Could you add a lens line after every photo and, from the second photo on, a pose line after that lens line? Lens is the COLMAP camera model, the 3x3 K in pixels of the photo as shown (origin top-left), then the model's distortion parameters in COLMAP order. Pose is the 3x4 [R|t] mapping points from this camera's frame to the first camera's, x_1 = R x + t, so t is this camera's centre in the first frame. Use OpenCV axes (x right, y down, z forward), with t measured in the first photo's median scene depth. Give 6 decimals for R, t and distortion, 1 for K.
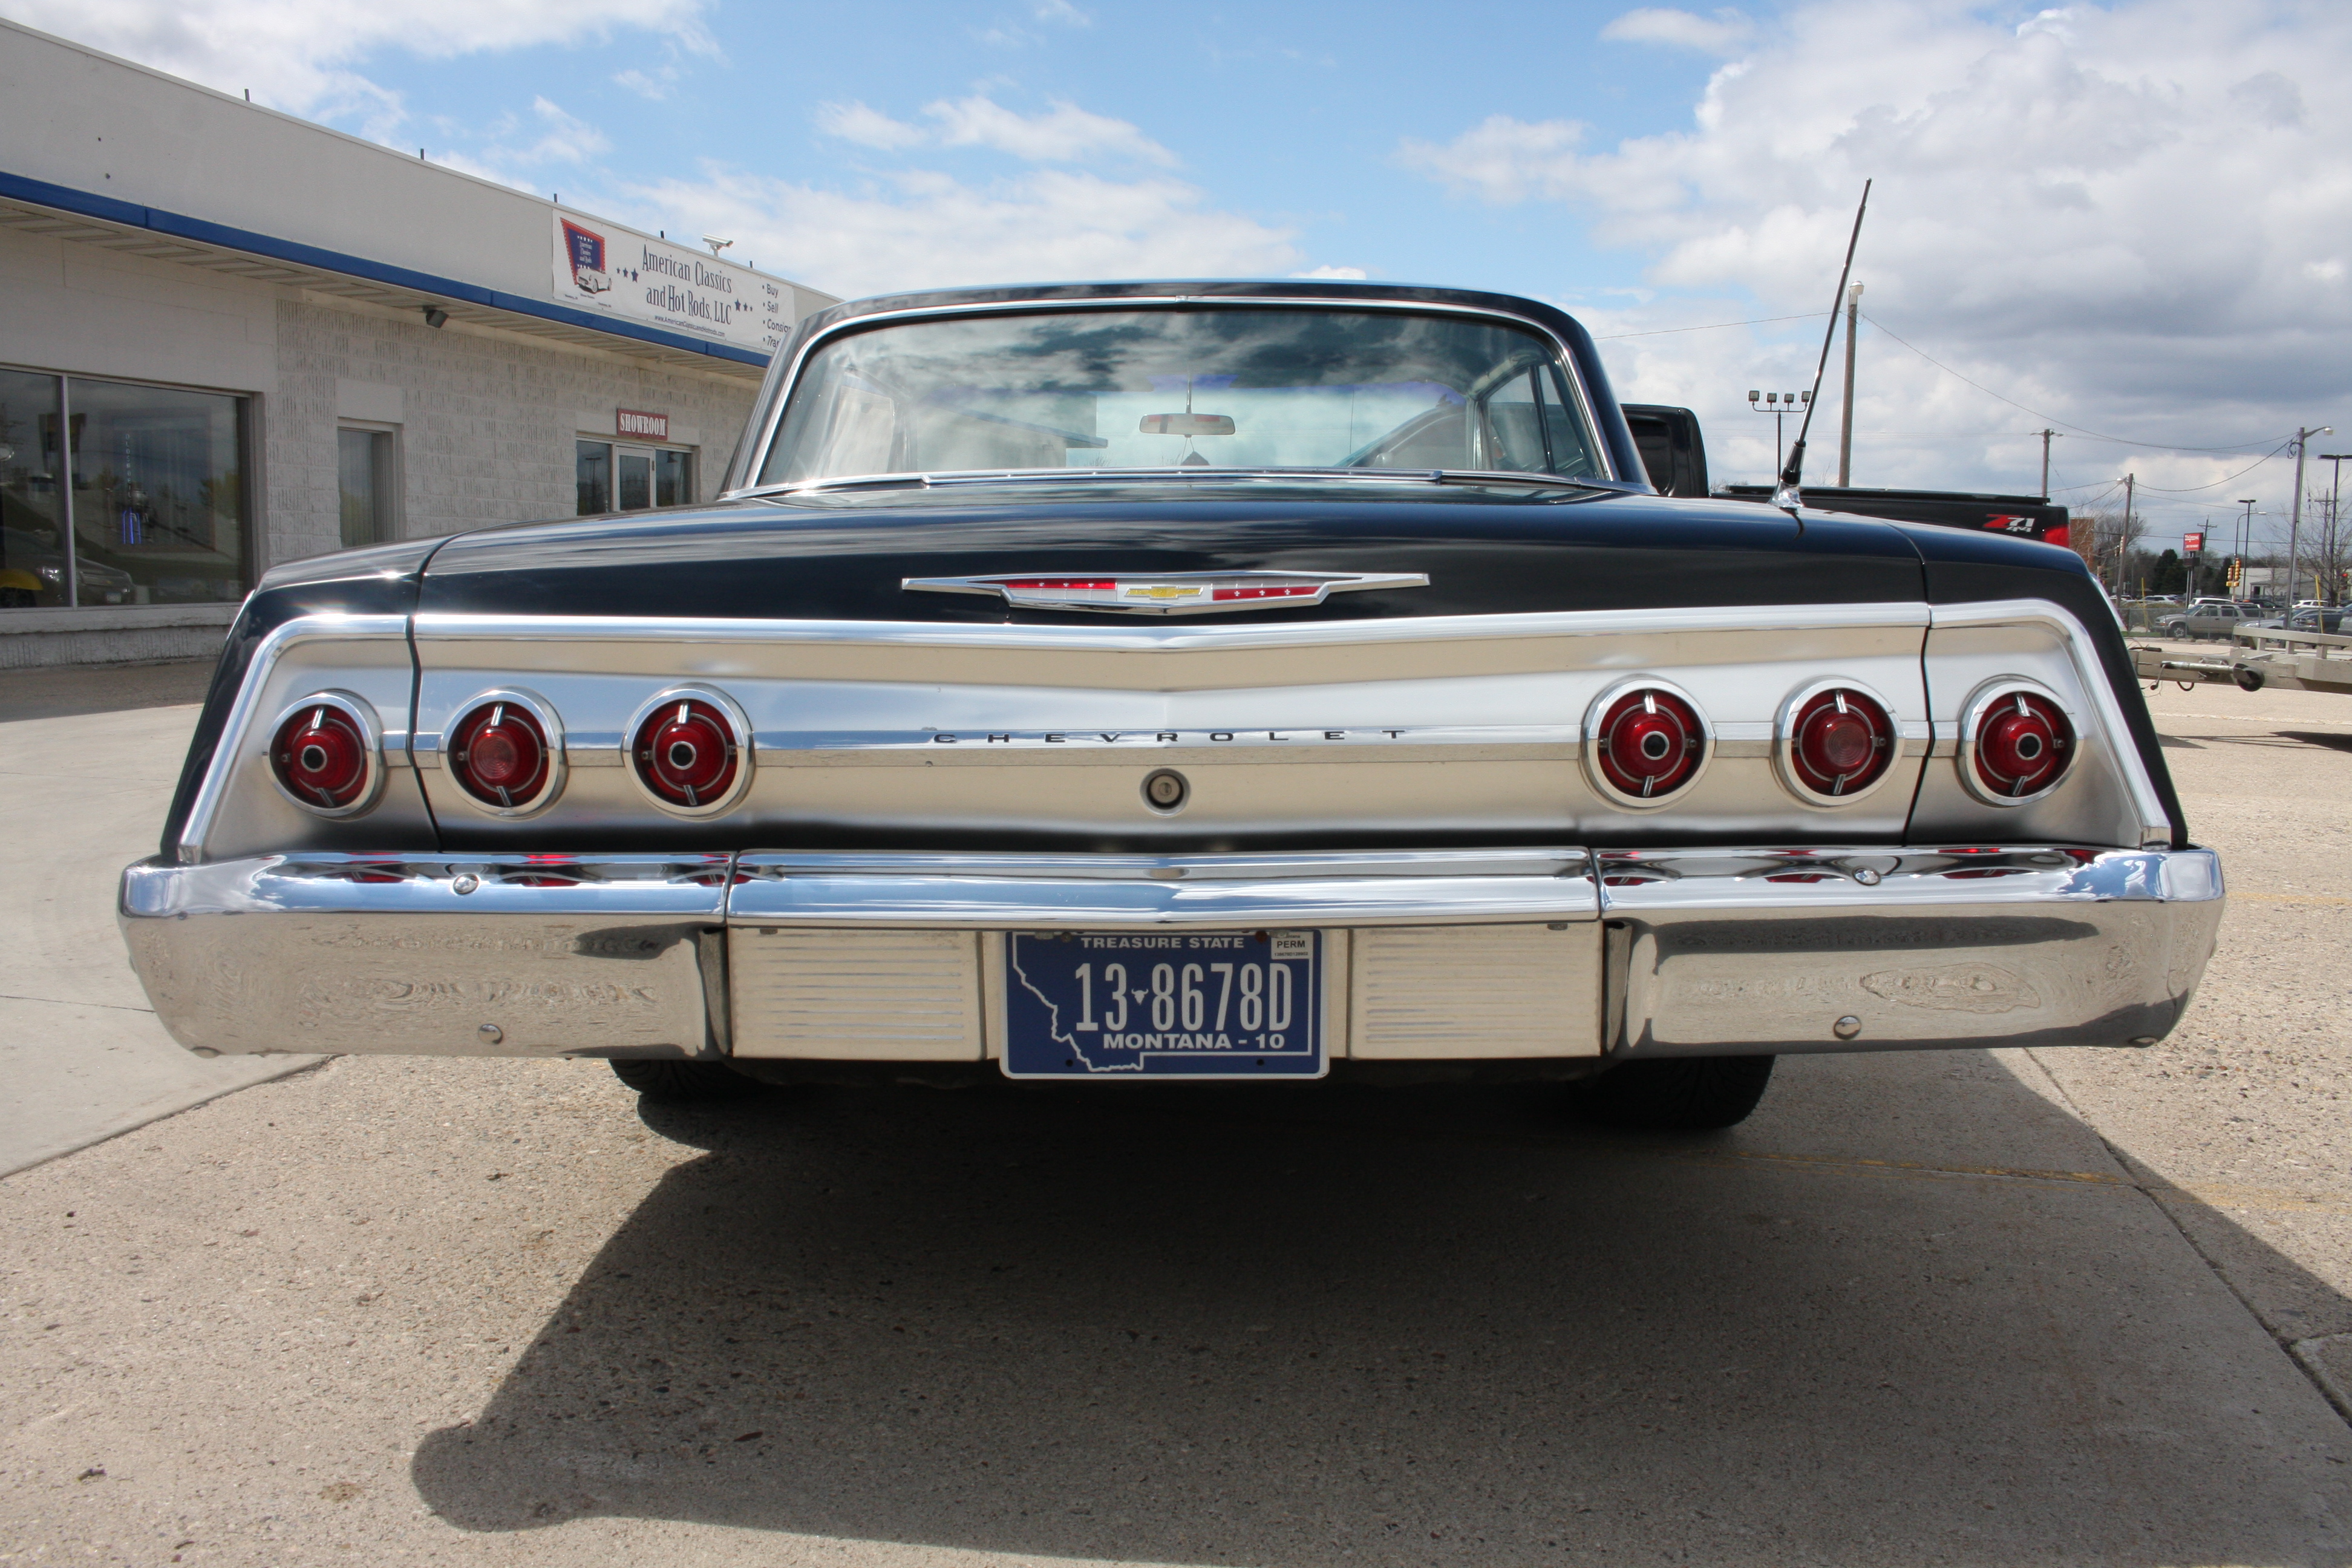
lens RADIAL K [[1987.8, 0, 1176.0], [0, 1987.8, 784.0], [0, 0, 1]] dist [-0.154756, 0.130308]
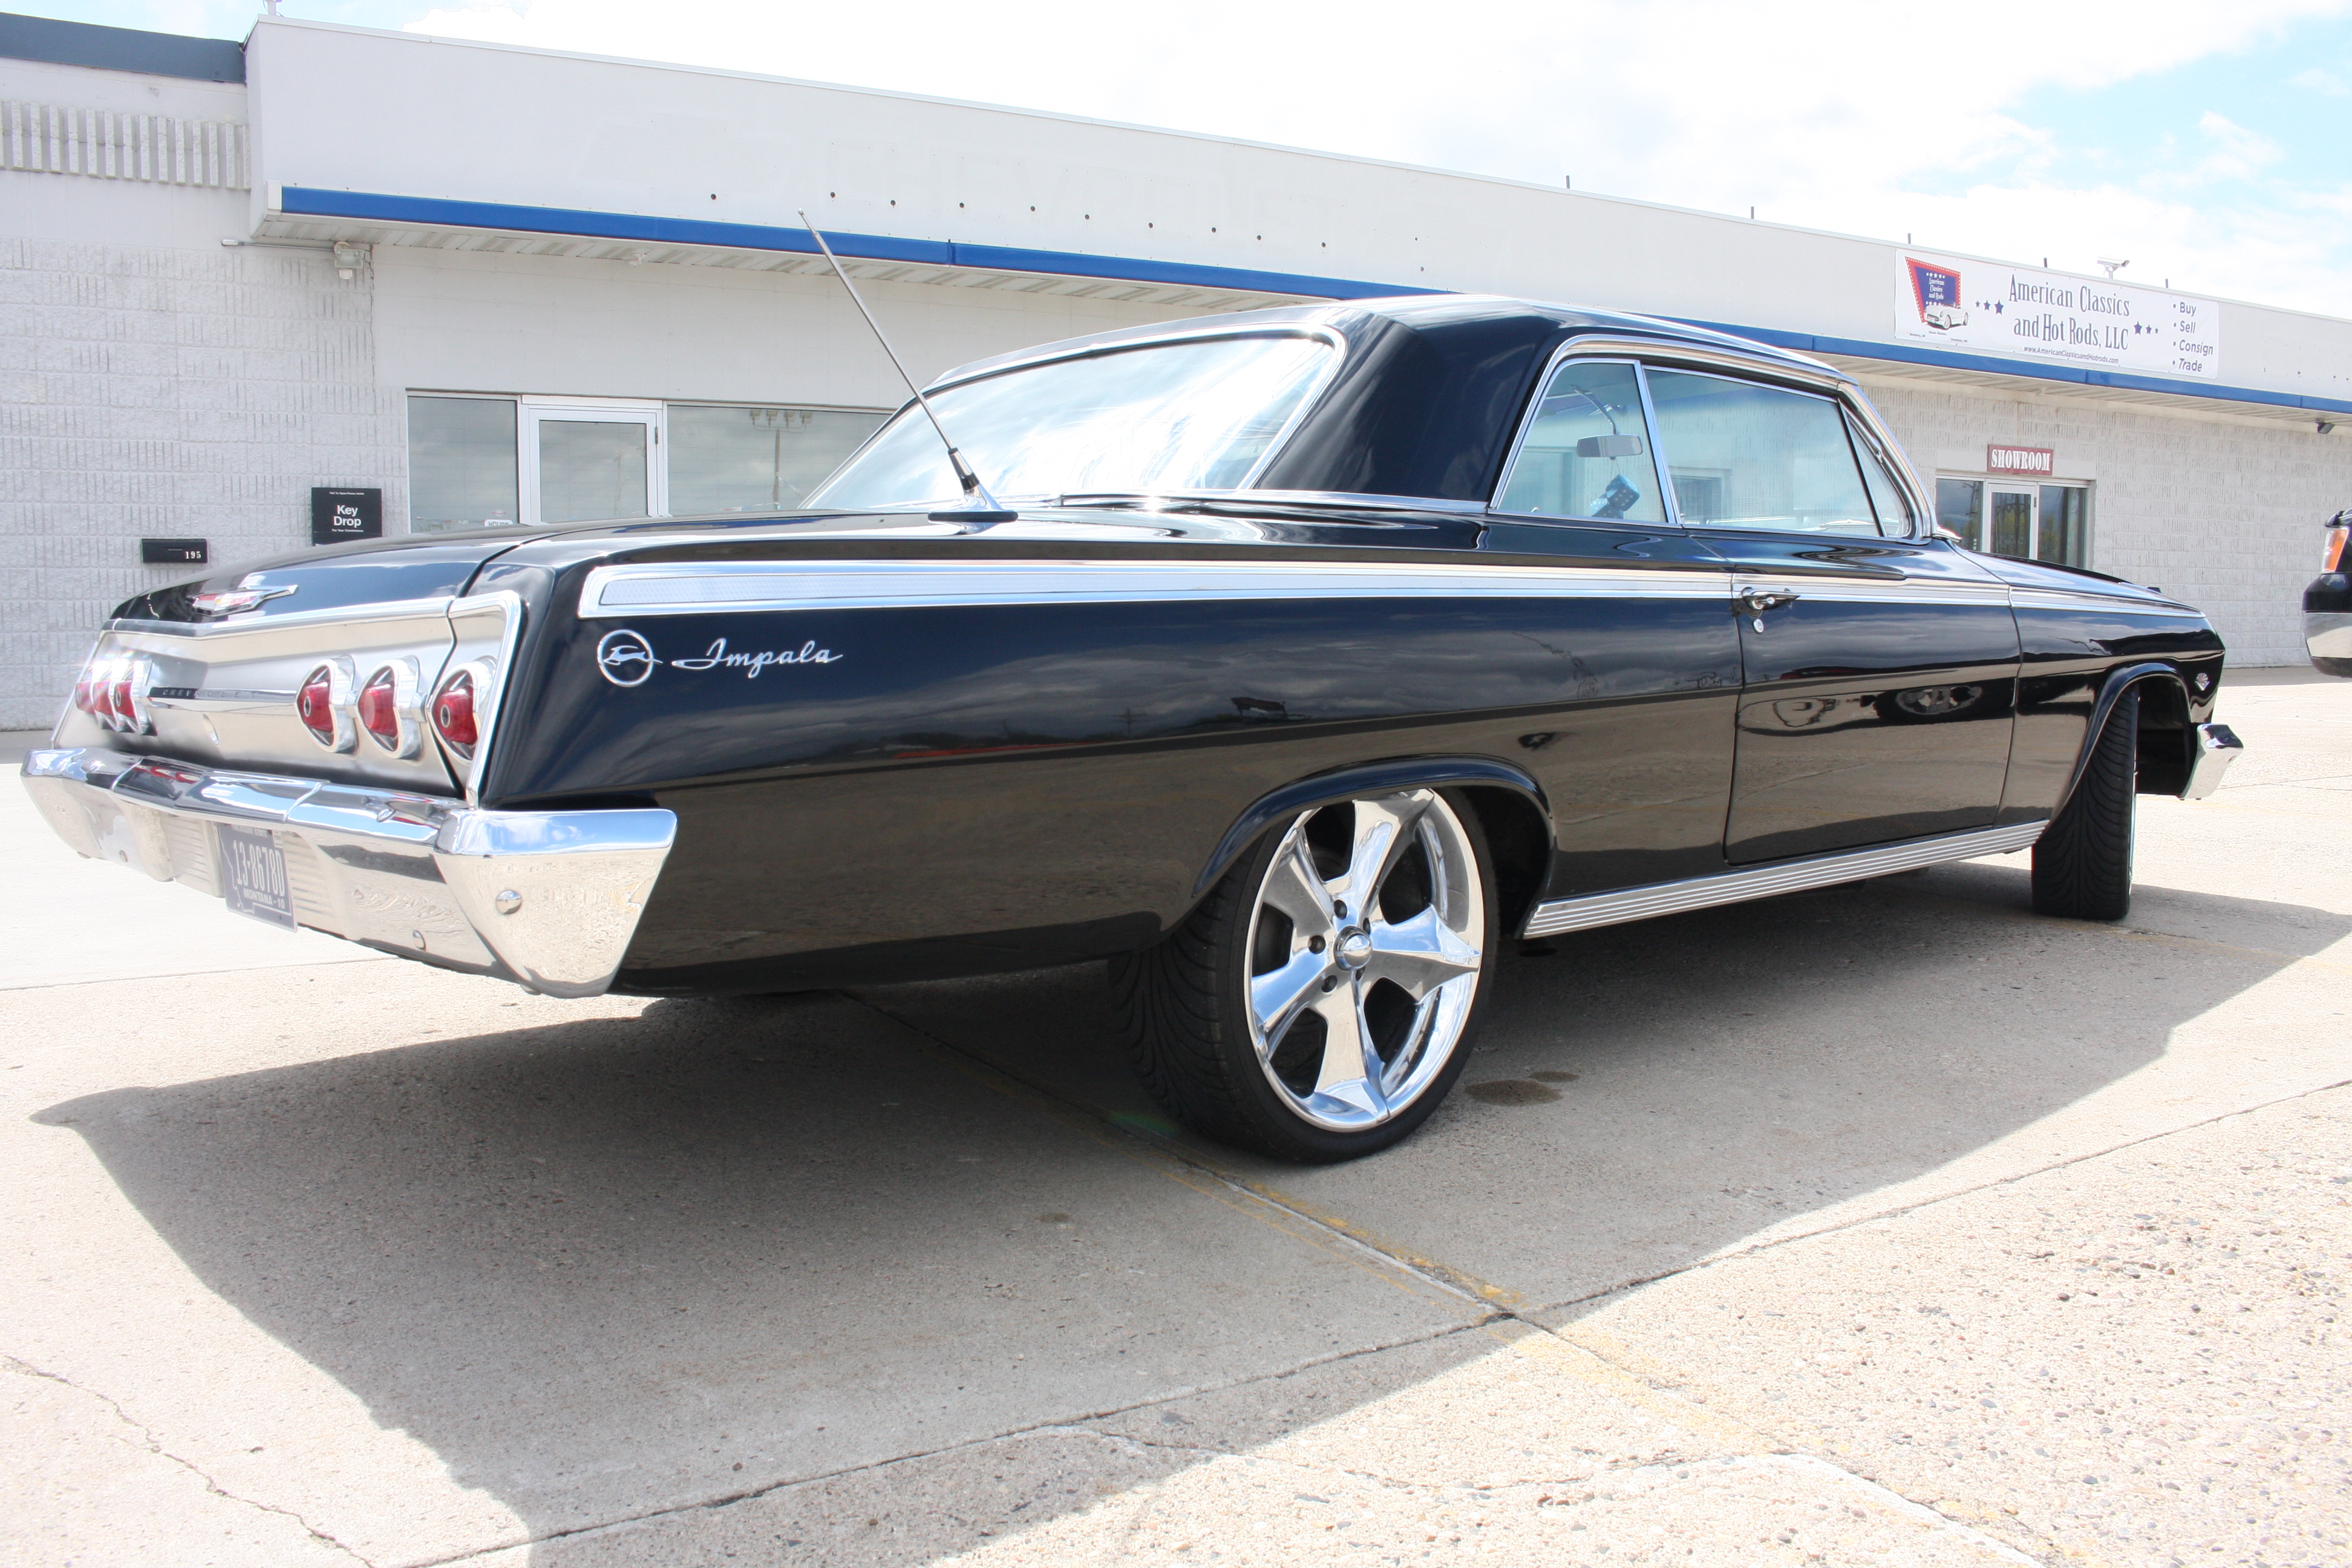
lens RADIAL K [[1987.8, 0, 1176.0], [0, 1987.8, 784.0], [0, 0, 1]] dist [-0.154756, 0.130308]
pose [[0.687083, 0.054764, -0.724512, 0.158710], [-0.070832, 0.997454, 0.008222, -0.001880], [0.723118, 0.045669, 0.689213, 0.049845]]
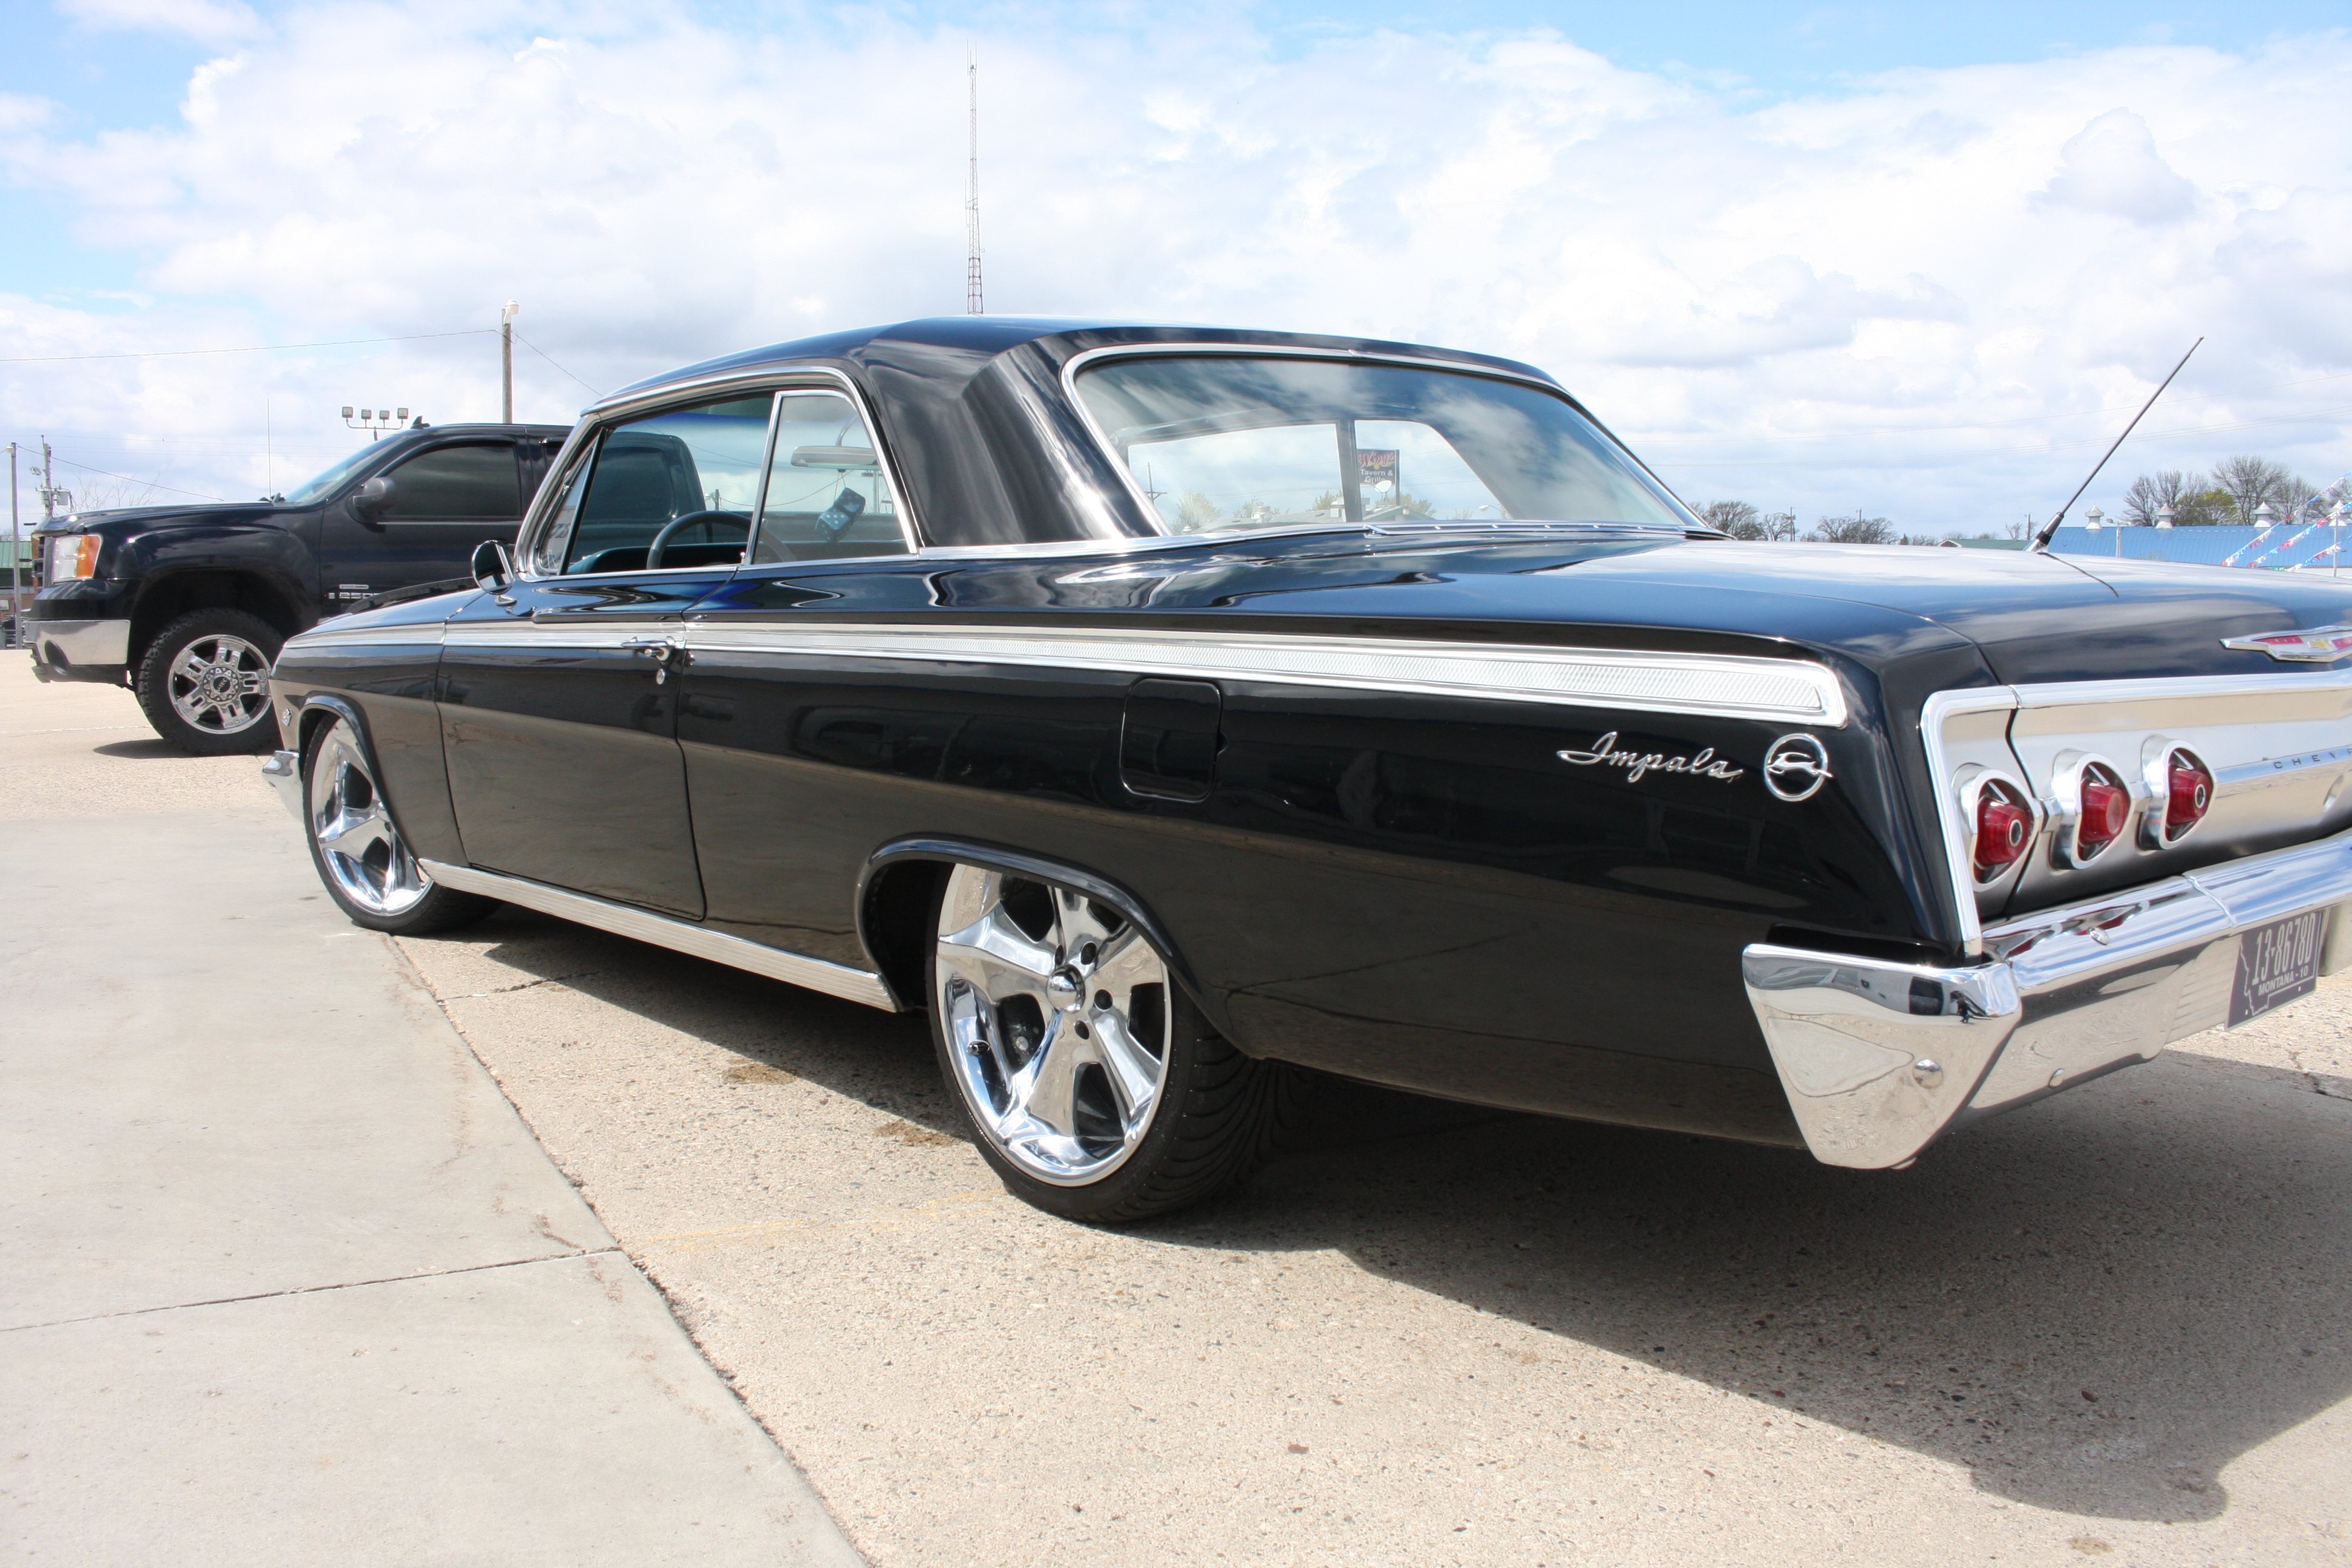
lens RADIAL K [[1987.8, 0, 1176.0], [0, 1987.8, 784.0], [0, 0, 1]] dist [-0.154756, 0.130308]
pose [[0.751484, -0.083605, 0.654433, -0.140826], [0.088918, 0.995723, 0.025101, -0.010156], [-0.653732, 0.039328, 0.755703, 0.052393]]
